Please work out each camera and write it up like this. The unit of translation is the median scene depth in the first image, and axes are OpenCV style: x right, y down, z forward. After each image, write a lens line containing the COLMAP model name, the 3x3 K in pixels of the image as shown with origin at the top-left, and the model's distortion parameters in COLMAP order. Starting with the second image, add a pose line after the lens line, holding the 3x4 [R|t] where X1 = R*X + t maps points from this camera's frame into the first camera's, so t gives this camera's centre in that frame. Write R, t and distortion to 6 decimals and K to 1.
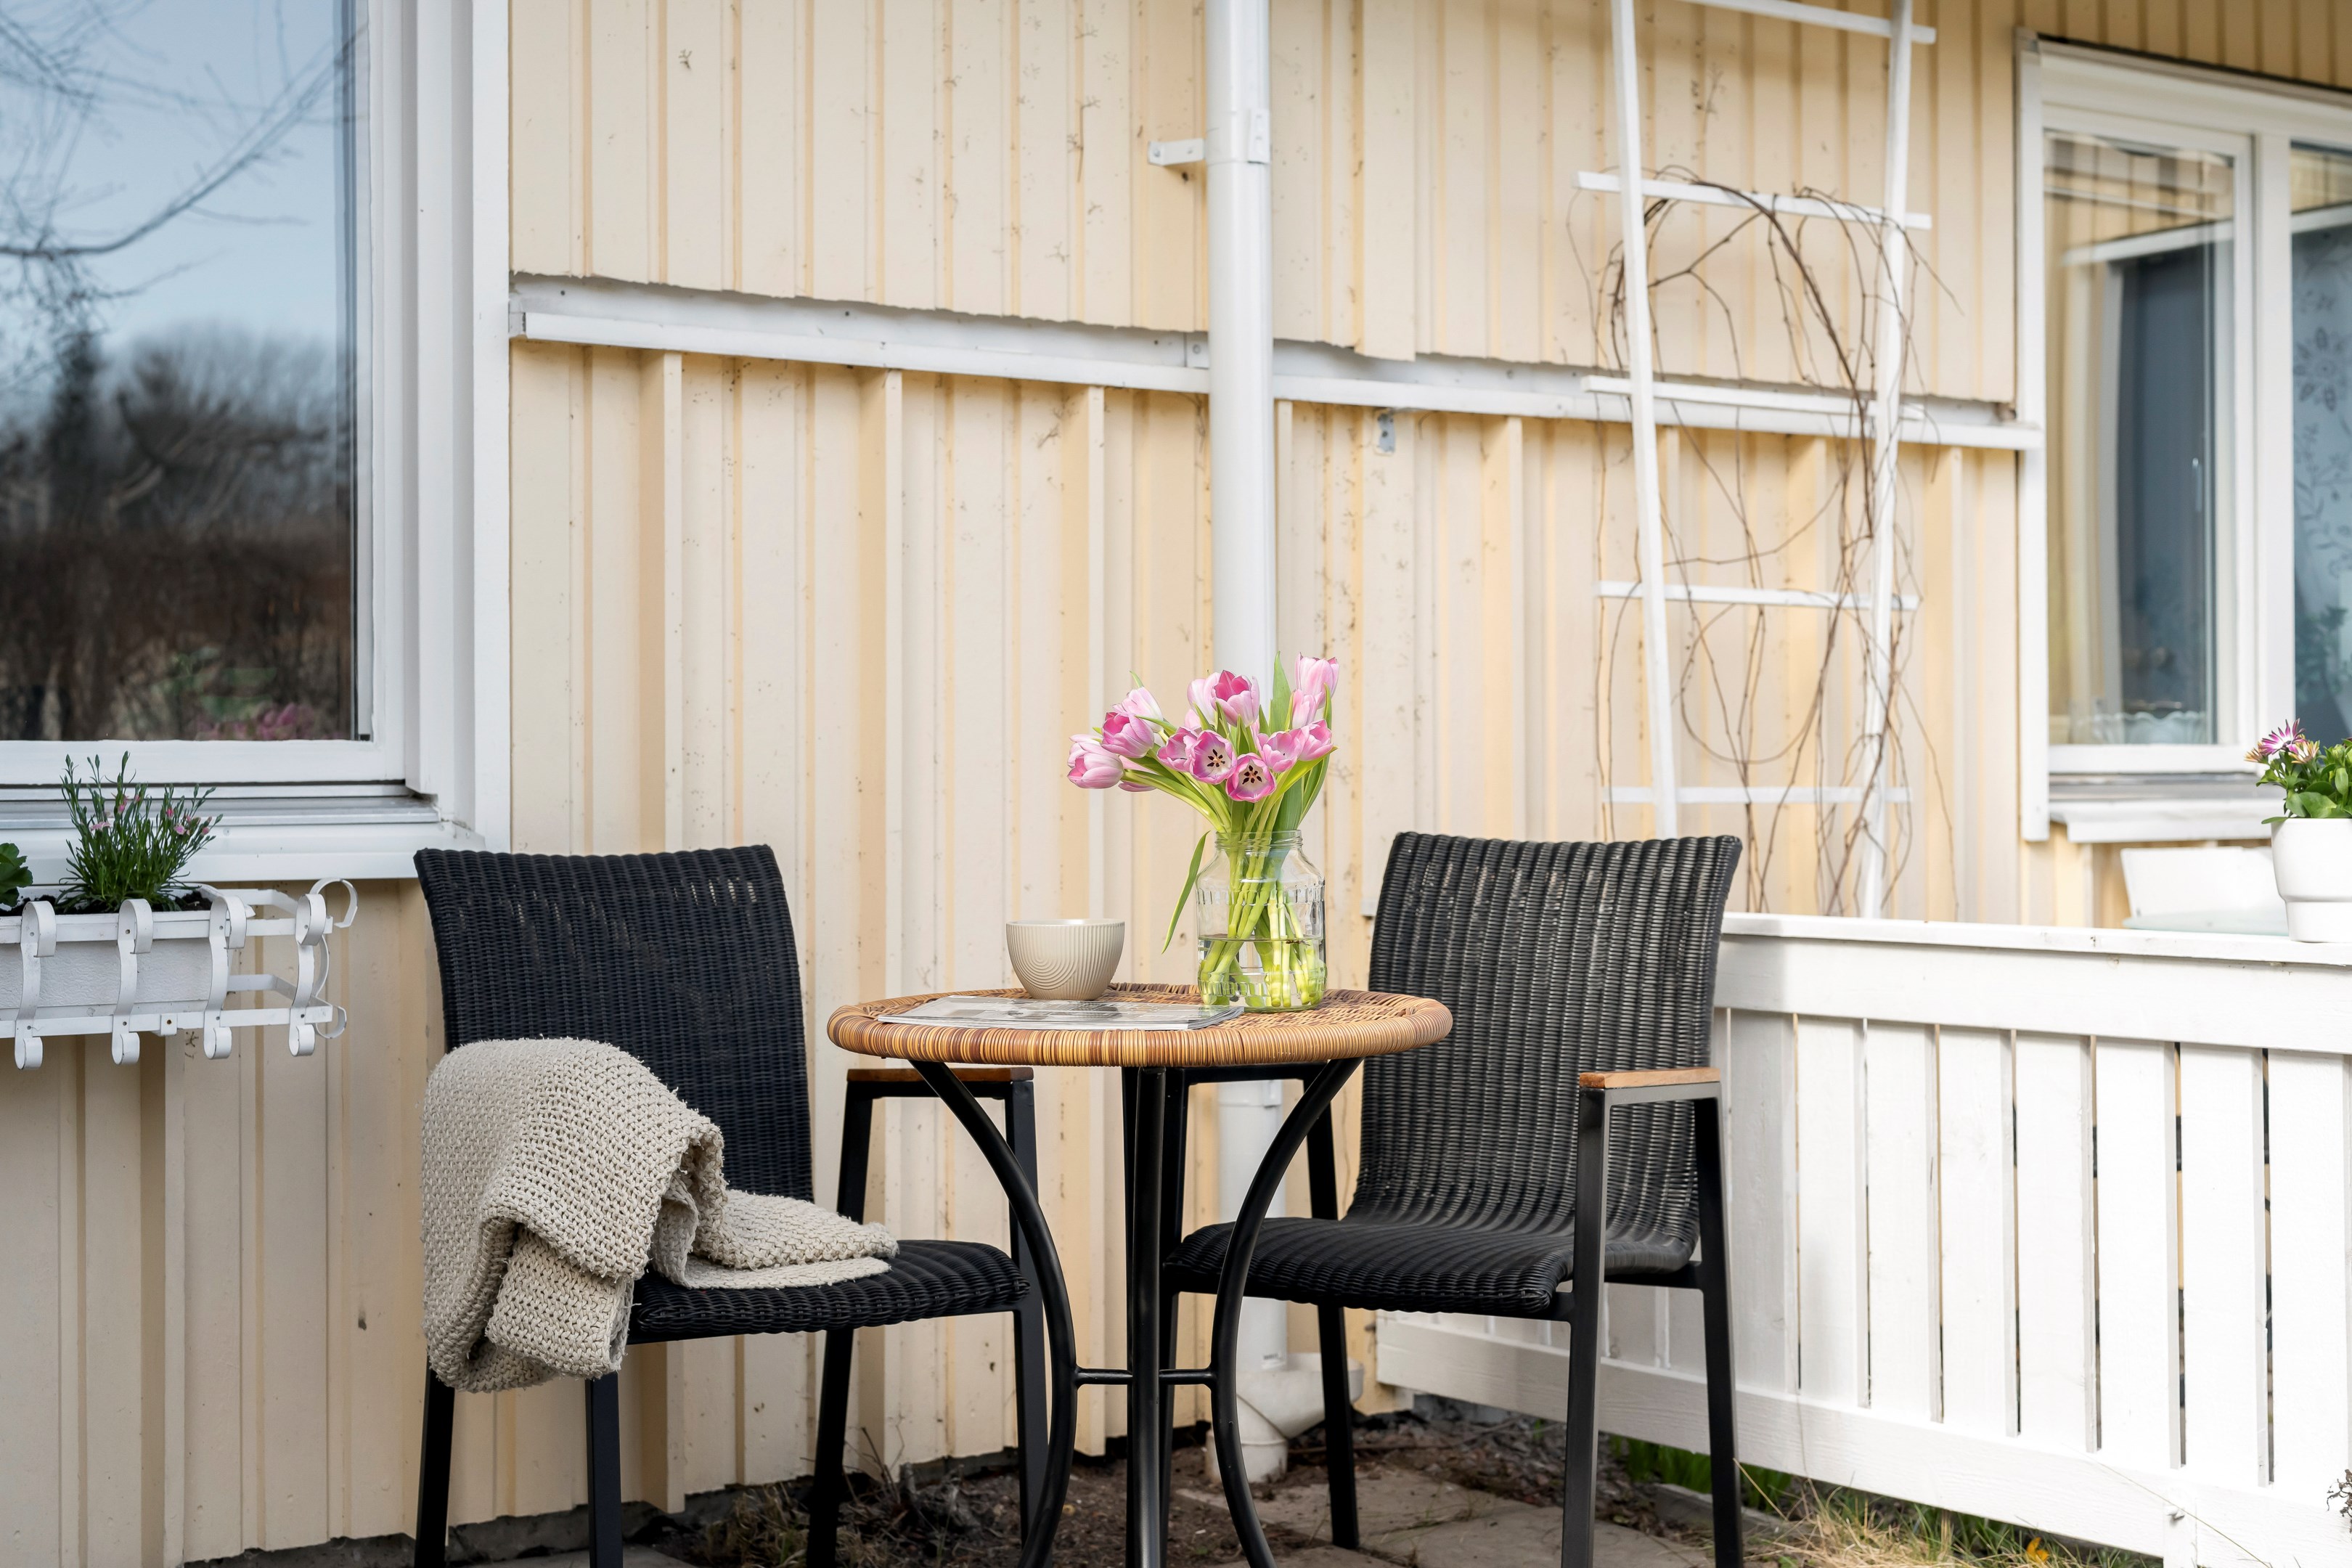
lens RADIAL K [[3451.8, 0, 1170.2], [0, 3451.8, 773.1], [0, 0, 1]] dist [-0.030476, 0.000000]
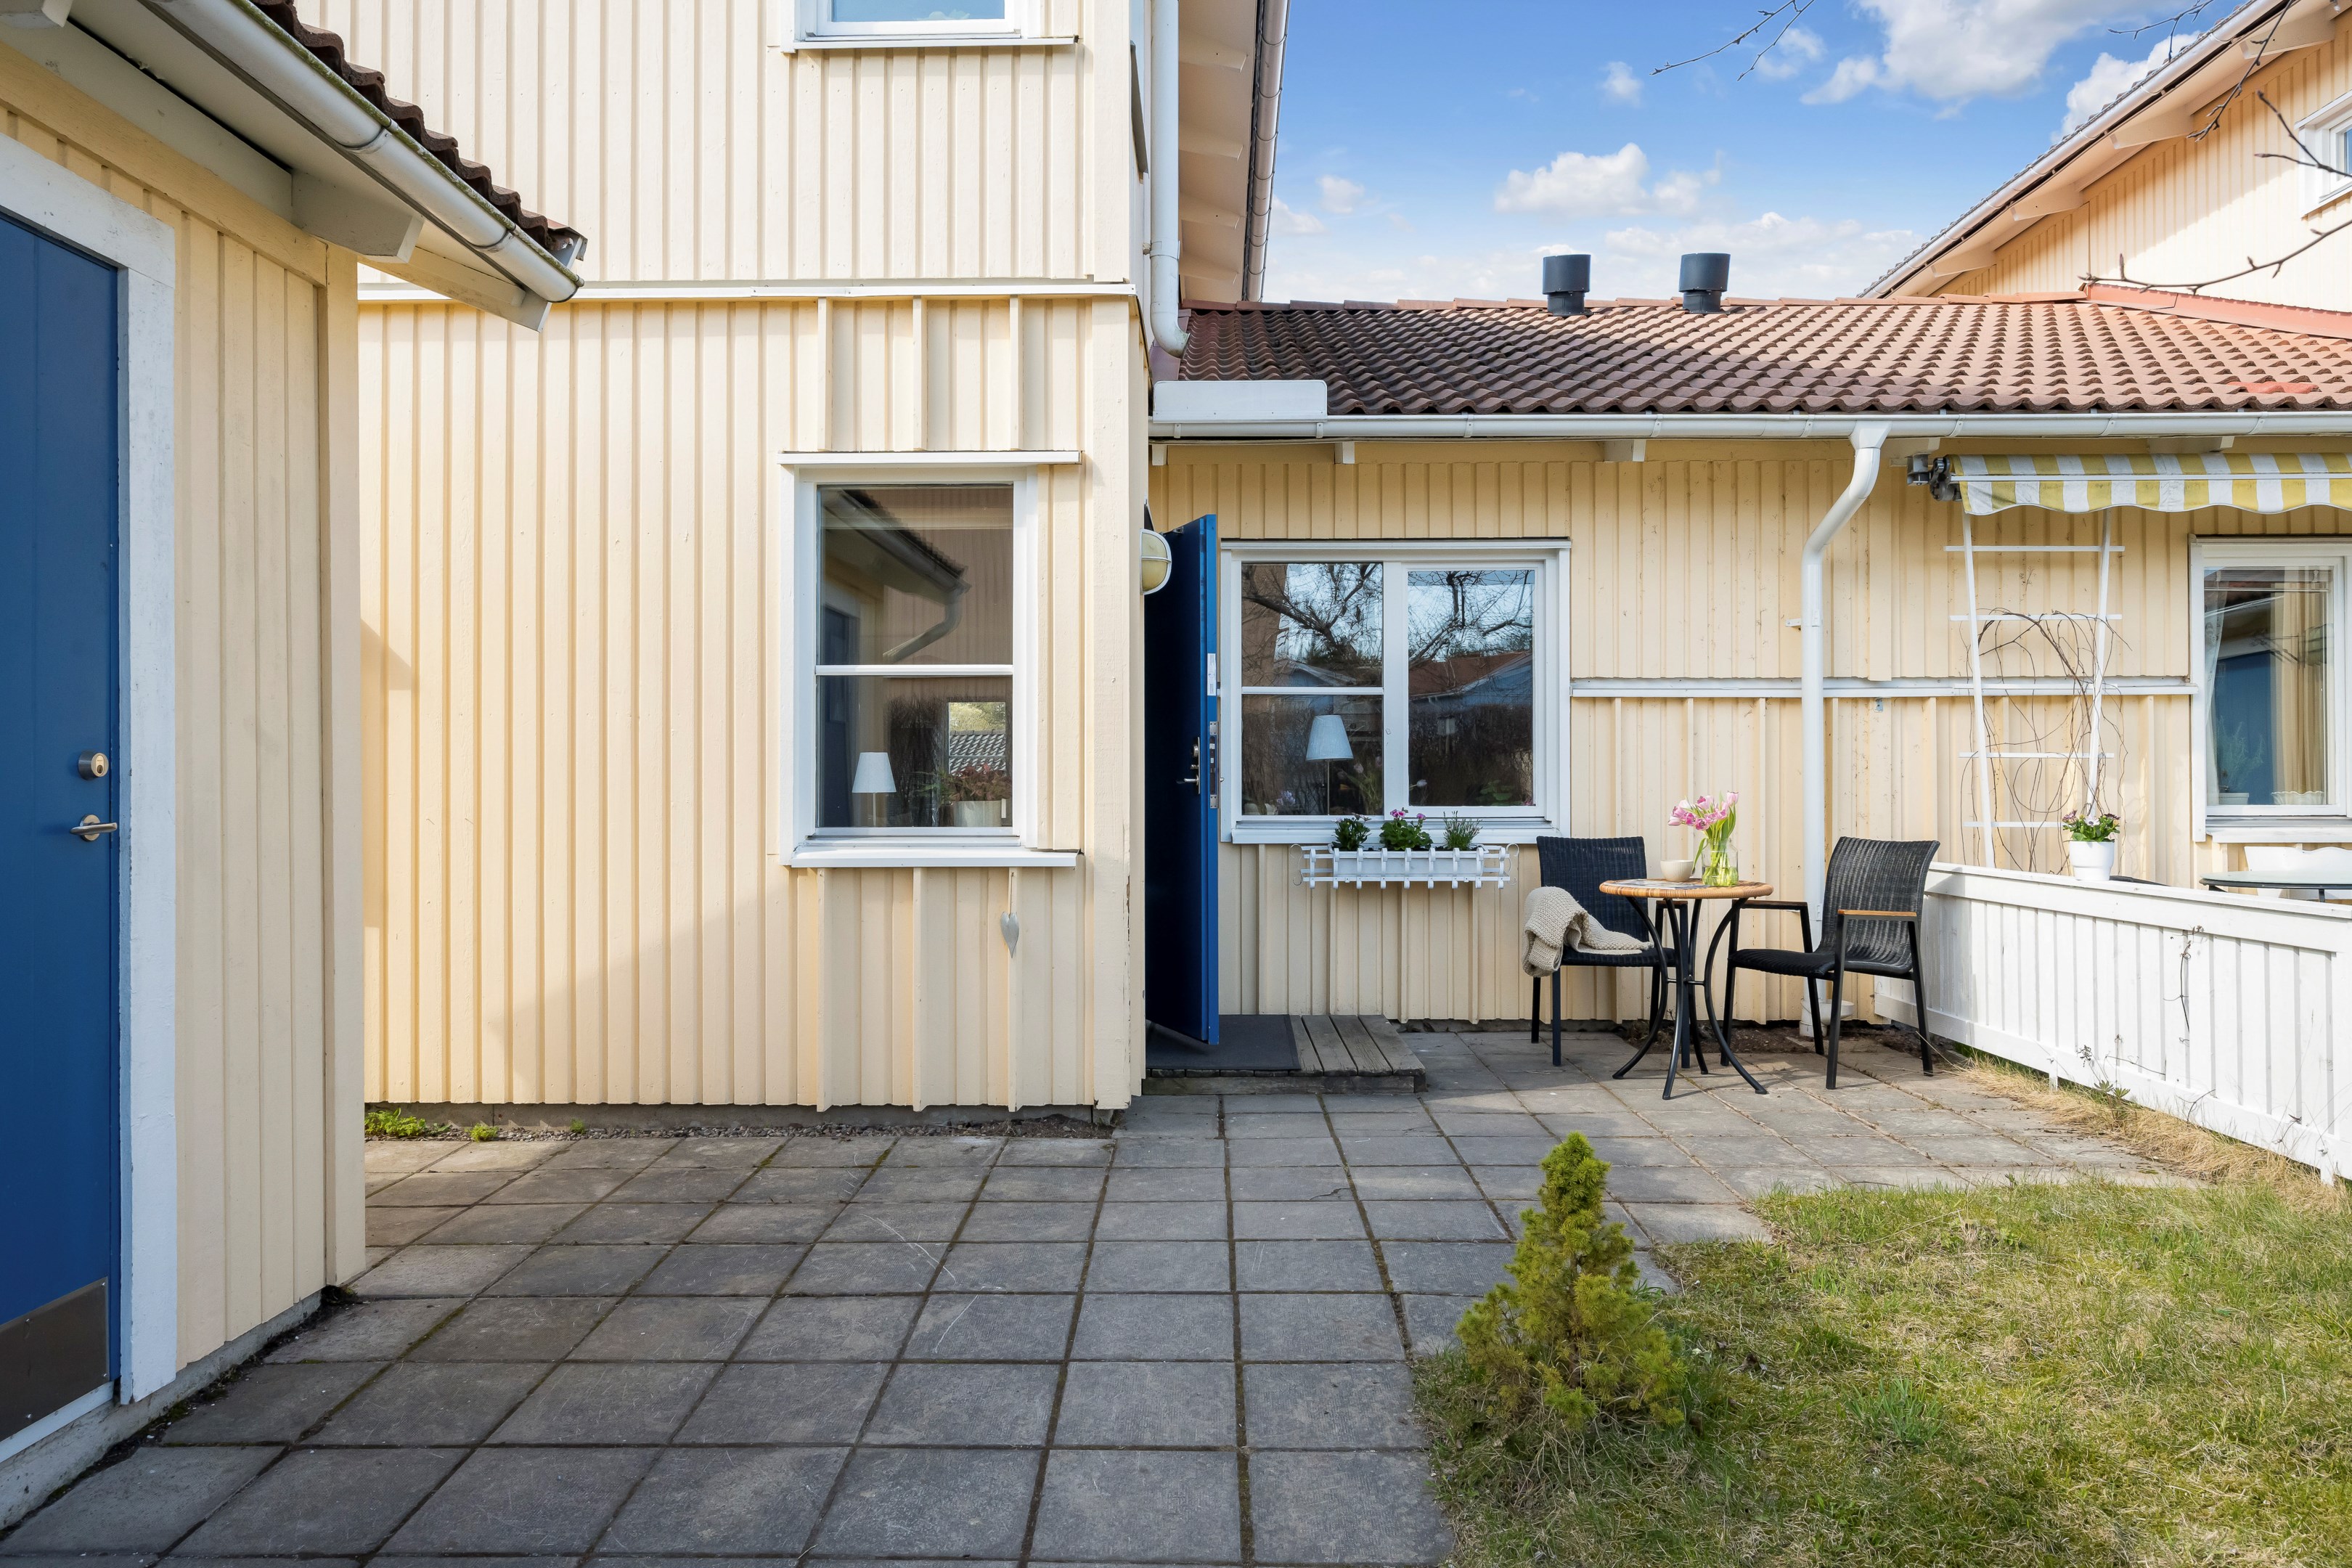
lens RADIAL K [[1500.9, 0, 1170.6], [0, 1500.9, 776.8], [0, 0, 1]] dist [-0.008850, 0.002800]
pose [[0.795710, -0.002453, -0.605673, 0.425077], [-0.001115, 0.999984, -0.005514, -0.030907], [0.605677, 0.005063, 0.795695, -0.510703]]
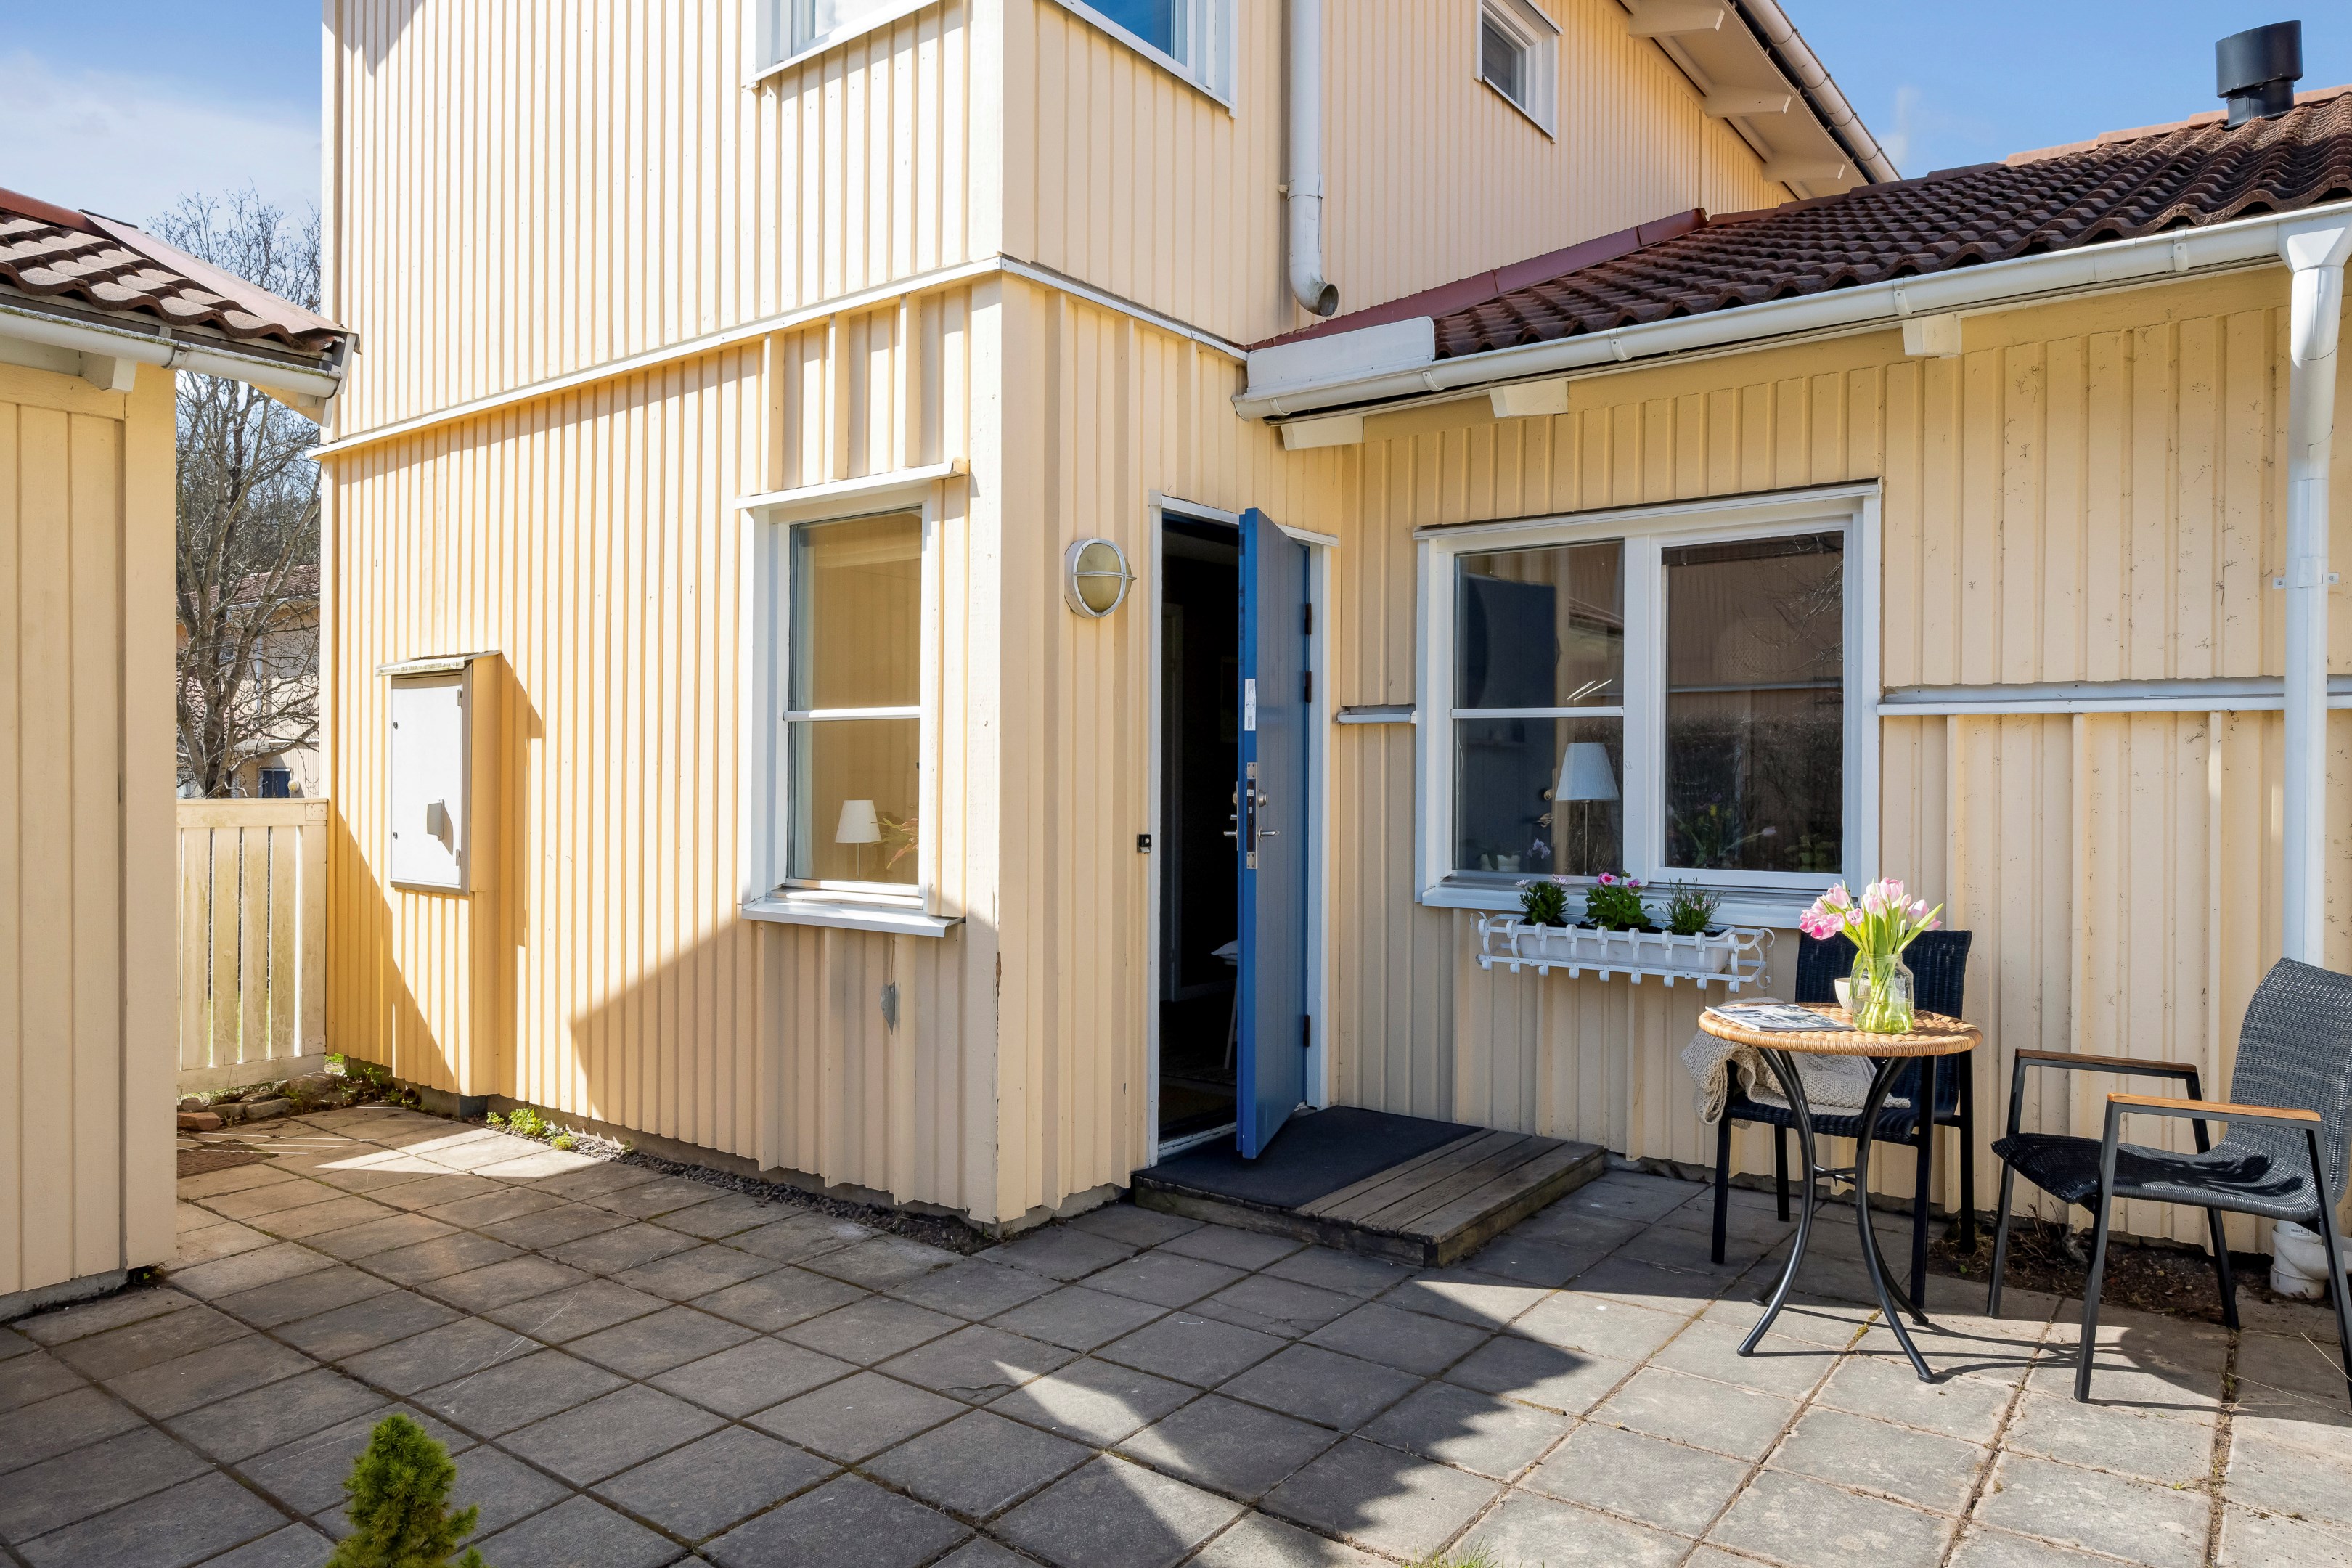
lens RADIAL K [[1503.7, 0, 1179.4], [0, 1503.7, 787.4], [0, 0, 1]] dist [-0.000049, -0.004976]
pose [[0.288805, 0.010158, -0.957334, 0.676487], [-0.006784, 0.999940, 0.008563, -0.078513], [0.957364, 0.004022, 0.288857, 0.207458]]
